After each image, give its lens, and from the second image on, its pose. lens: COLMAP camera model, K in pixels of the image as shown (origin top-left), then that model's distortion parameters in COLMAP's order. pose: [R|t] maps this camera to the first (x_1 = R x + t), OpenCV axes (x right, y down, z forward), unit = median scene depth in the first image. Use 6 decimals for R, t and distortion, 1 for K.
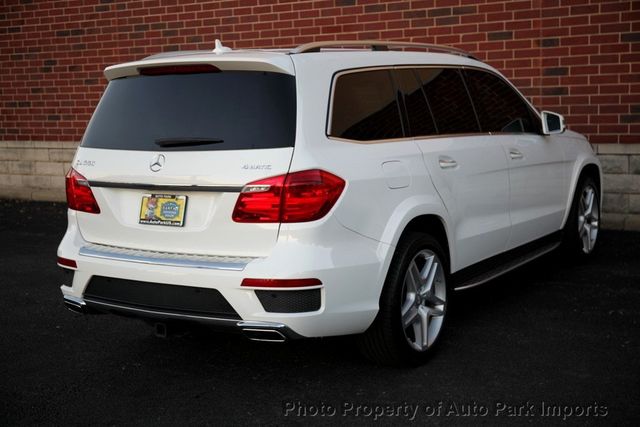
lens RADIAL K [[896.2, 0, 320.0], [0, 896.2, 213.5], [0, 0, 1]] dist [0.058985, 0.009698]
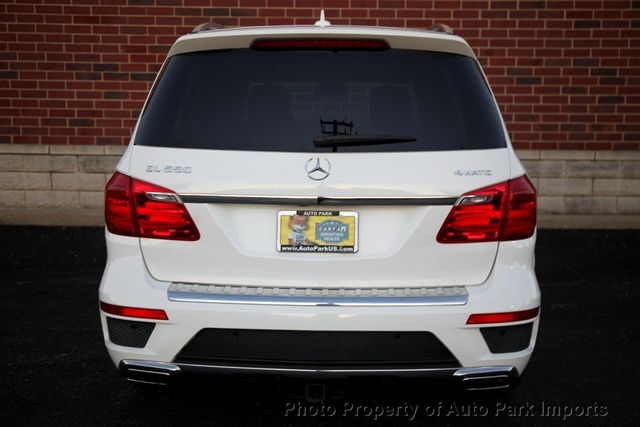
lens RADIAL K [[804.0, 0, 320.0], [0, 804.0, 213.5], [0, 0, 1]] dist [0.017707, 0.094842]
pose [[0.853262, -0.035173, 0.520295, -0.516202], [0.033118, 0.999364, 0.013247, -0.027591], [-0.520430, 0.005928, 0.853884, 0.427243]]
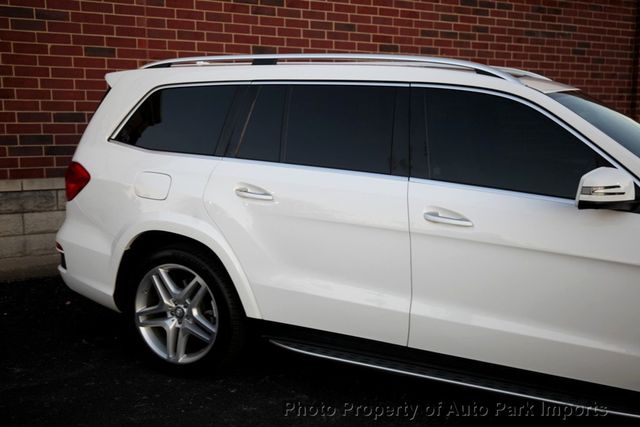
lens RADIAL K [[730.3, 0, 320.0], [0, 730.3, 213.5], [0, 0, 1]] dist [0.005147, 0.046084]
pose [[0.458059, -0.087702, 0.884585, -0.722106], [0.095346, 0.994228, 0.049200, -0.121051], [-0.883794, 0.061805, 0.463777, 1.053023]]
